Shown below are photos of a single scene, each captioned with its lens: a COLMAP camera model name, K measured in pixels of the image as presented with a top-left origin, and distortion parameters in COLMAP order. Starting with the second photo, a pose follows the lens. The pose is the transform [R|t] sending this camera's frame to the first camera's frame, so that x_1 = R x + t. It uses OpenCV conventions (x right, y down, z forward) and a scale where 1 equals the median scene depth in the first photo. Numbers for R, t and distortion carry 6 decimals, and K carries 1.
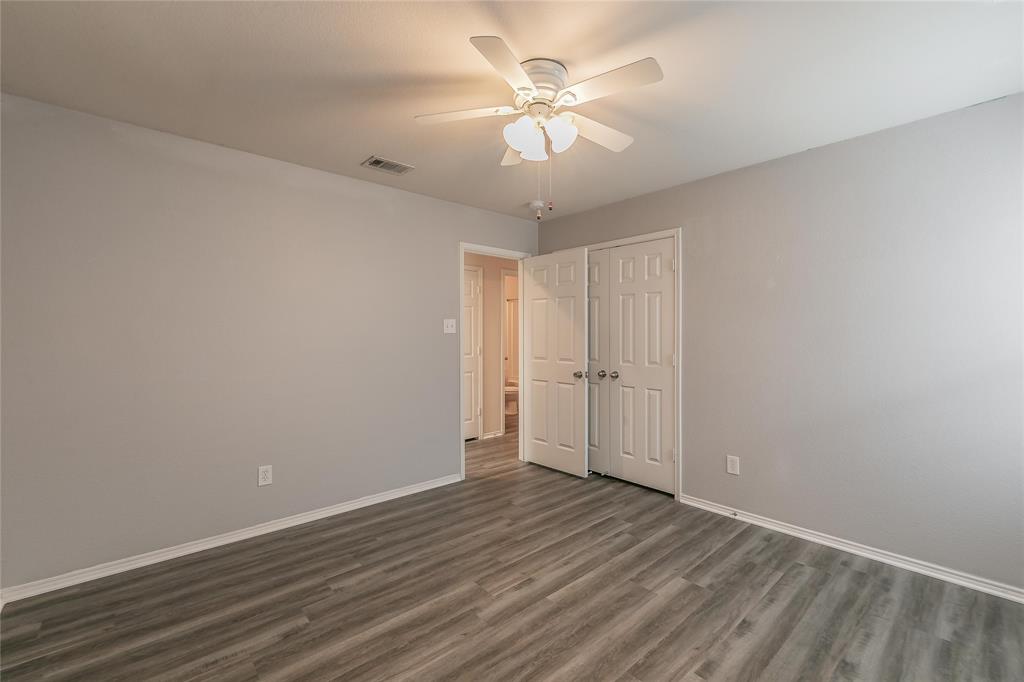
lens RADIAL K [[430.4, 0, 531.1], [0, 430.4, 330.6], [0, 0, 1]] dist [-0.002324, -0.000434]
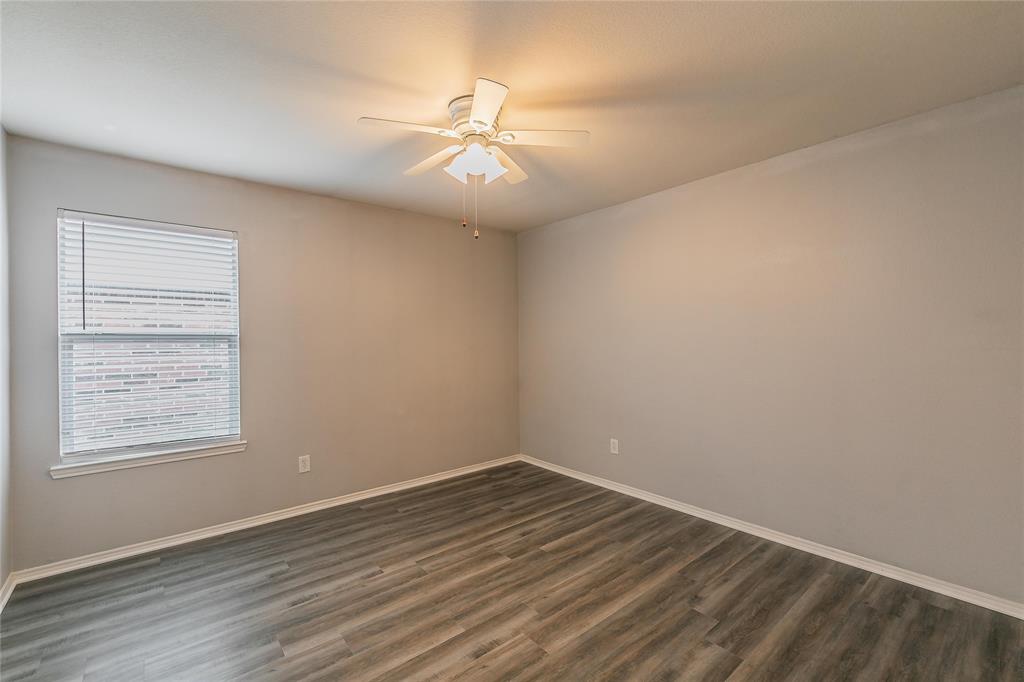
lens RADIAL K [[446.2, 0, 512.5], [0, 446.2, 335.0], [0, 0, 1]] dist [0.000088, -0.000175]
pose [[-0.996880, 0.010838, 0.078190, -0.141602], [0.009607, 0.999824, -0.016099, 0.007907], [-0.078351, -0.015298, -0.996808, 1.889731]]
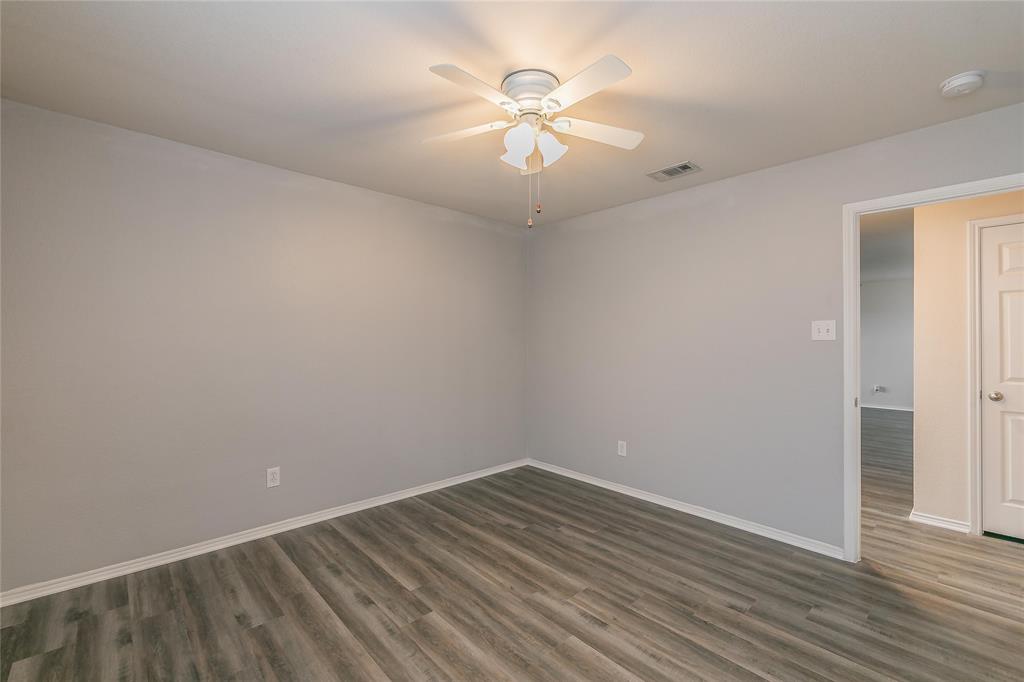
lens RADIAL K [[446.2, 0, 512.5], [0, 446.2, 335.0], [0, 0, 1]] dist [0.000088, -0.000175]
pose [[-0.001752, -0.007792, -0.999968, 0.940200], [0.003178, 0.999965, -0.007797, 0.002097], [0.999993, -0.003192, -0.001728, 0.852304]]
